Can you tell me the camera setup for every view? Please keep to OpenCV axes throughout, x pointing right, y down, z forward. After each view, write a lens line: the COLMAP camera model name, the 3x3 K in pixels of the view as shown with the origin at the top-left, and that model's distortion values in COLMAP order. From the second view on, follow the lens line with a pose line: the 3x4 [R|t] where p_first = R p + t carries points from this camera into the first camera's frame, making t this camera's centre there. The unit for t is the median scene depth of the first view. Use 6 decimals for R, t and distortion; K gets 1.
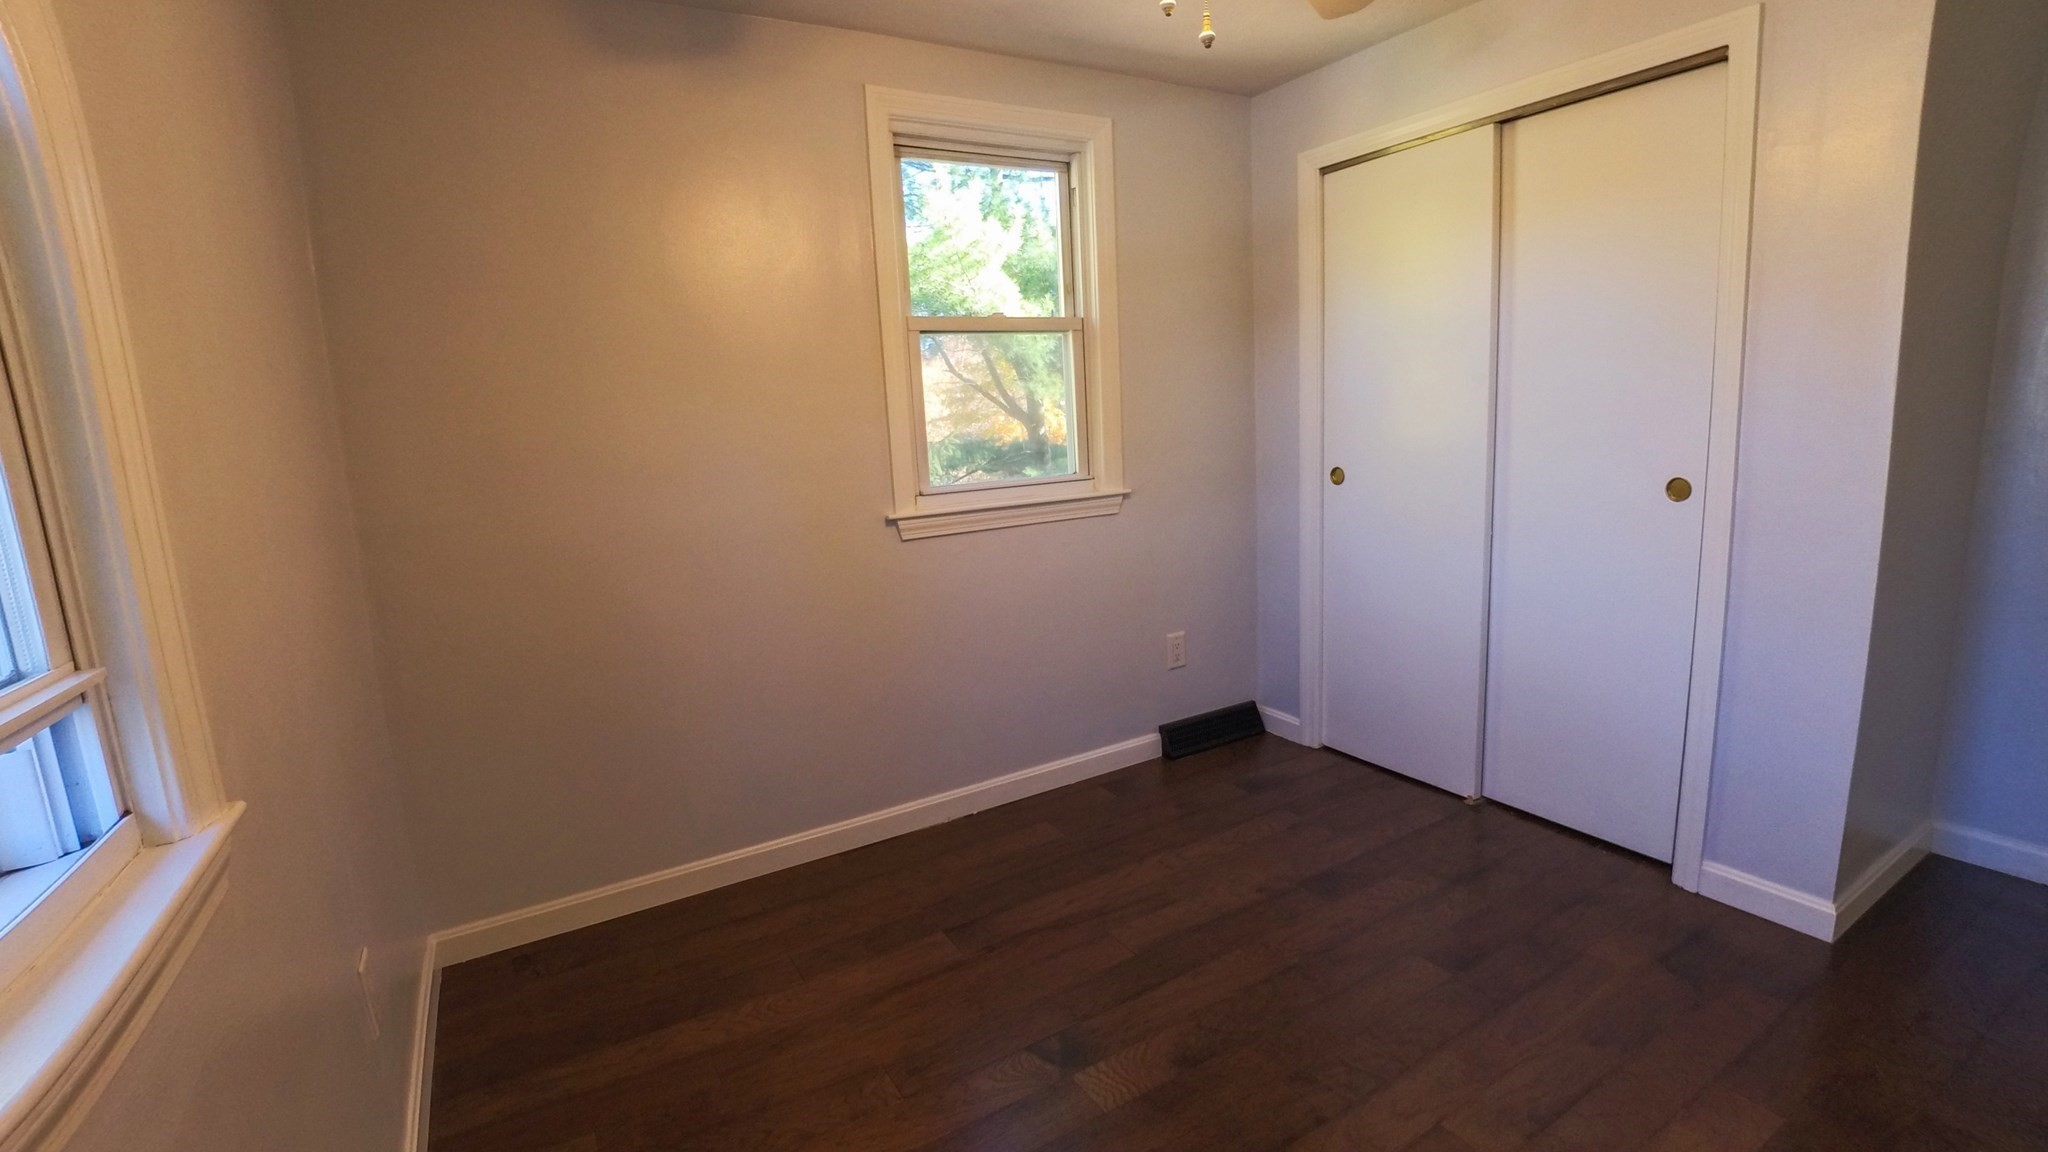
lens RADIAL K [[907.1, 0, 1028.8], [0, 907.1, 569.5], [0, 0, 1]] dist [-0.042869, -0.001363]
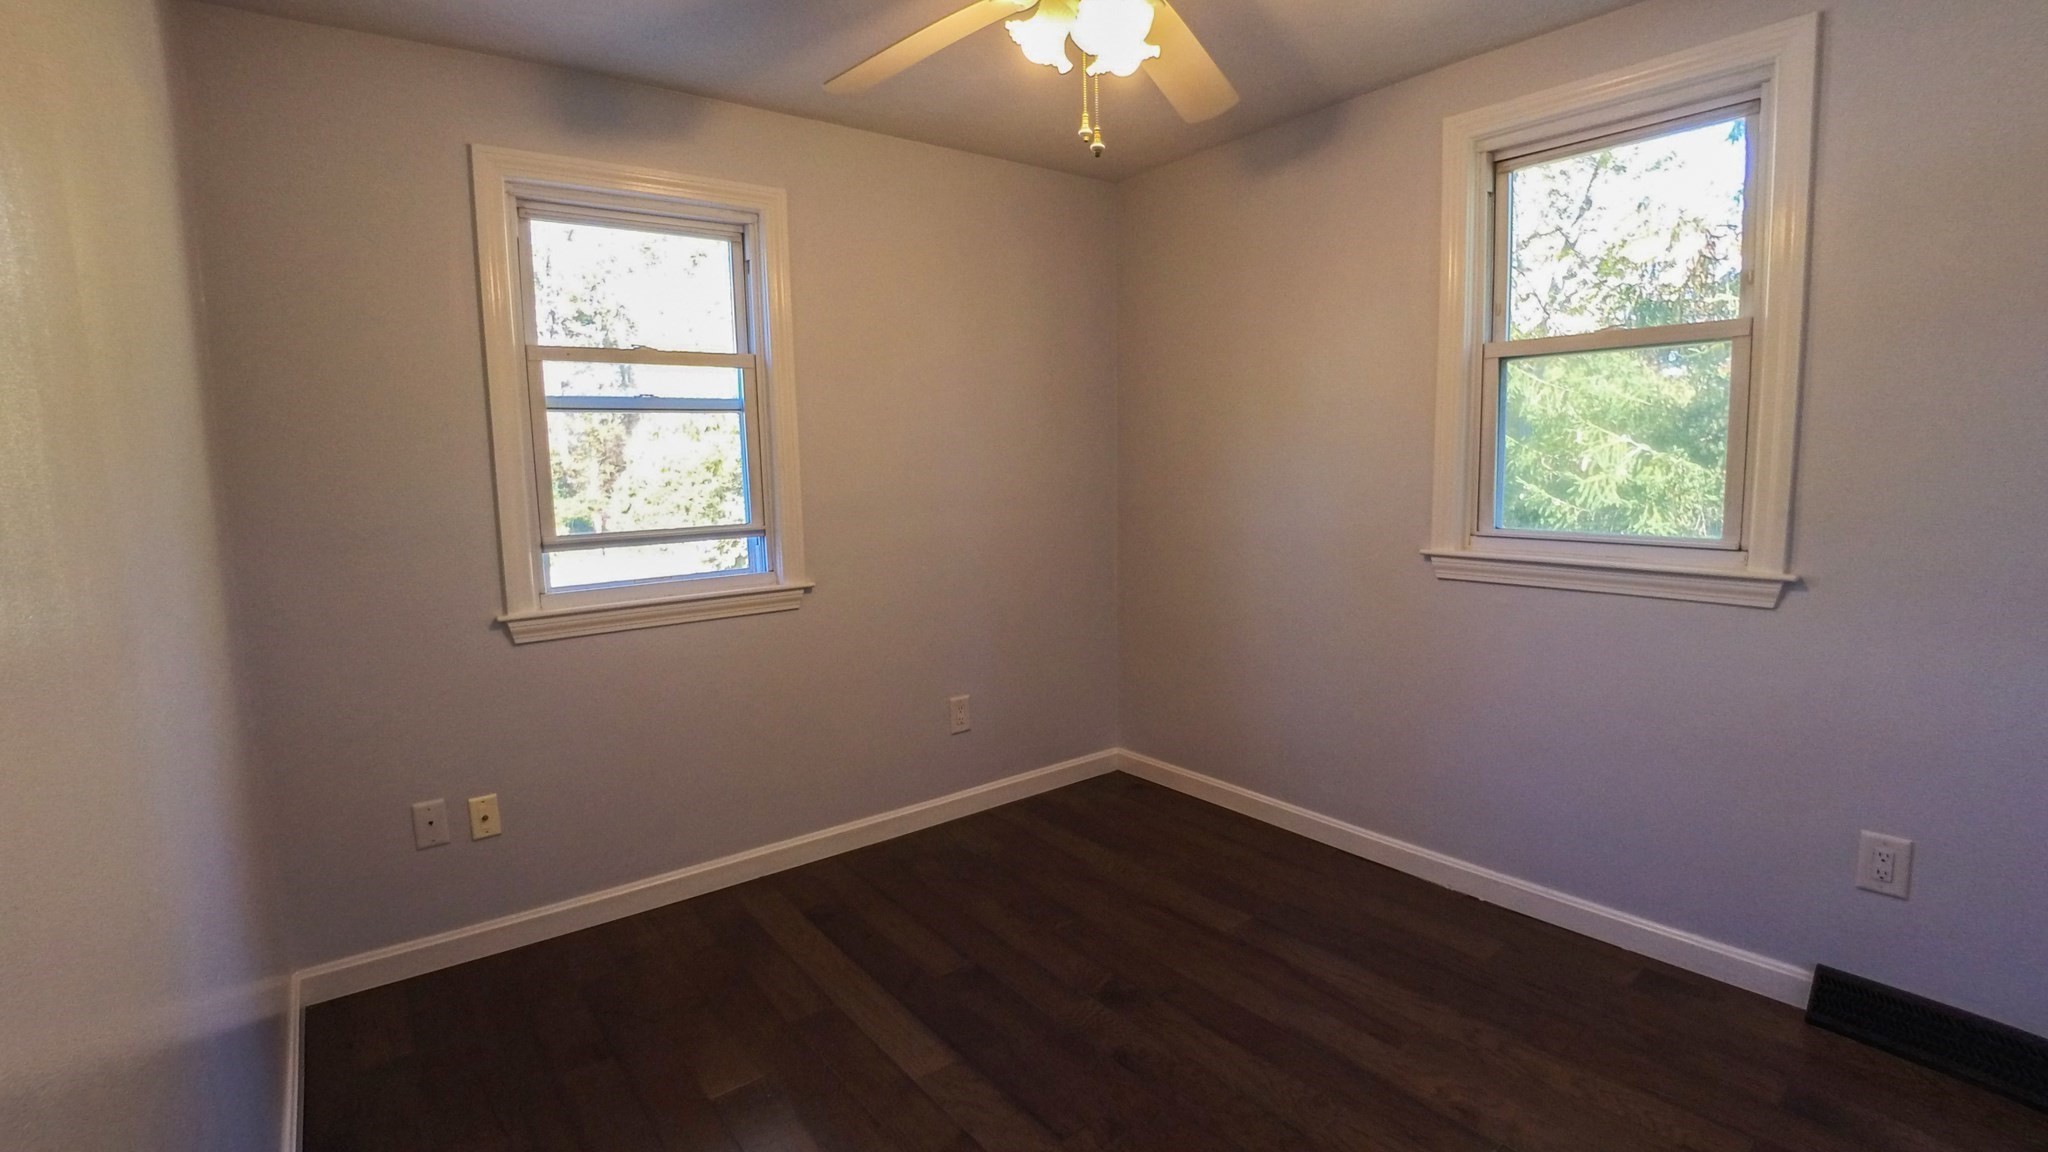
lens RADIAL K [[907.1, 0, 1028.8], [0, 907.1, 569.5], [0, 0, 1]] dist [-0.042869, -0.001363]
pose [[0.134774, 0.168534, -0.976439, 0.711815], [-0.158181, 0.976451, 0.146703, -0.108694], [0.978169, 0.134682, 0.158259, 0.403431]]
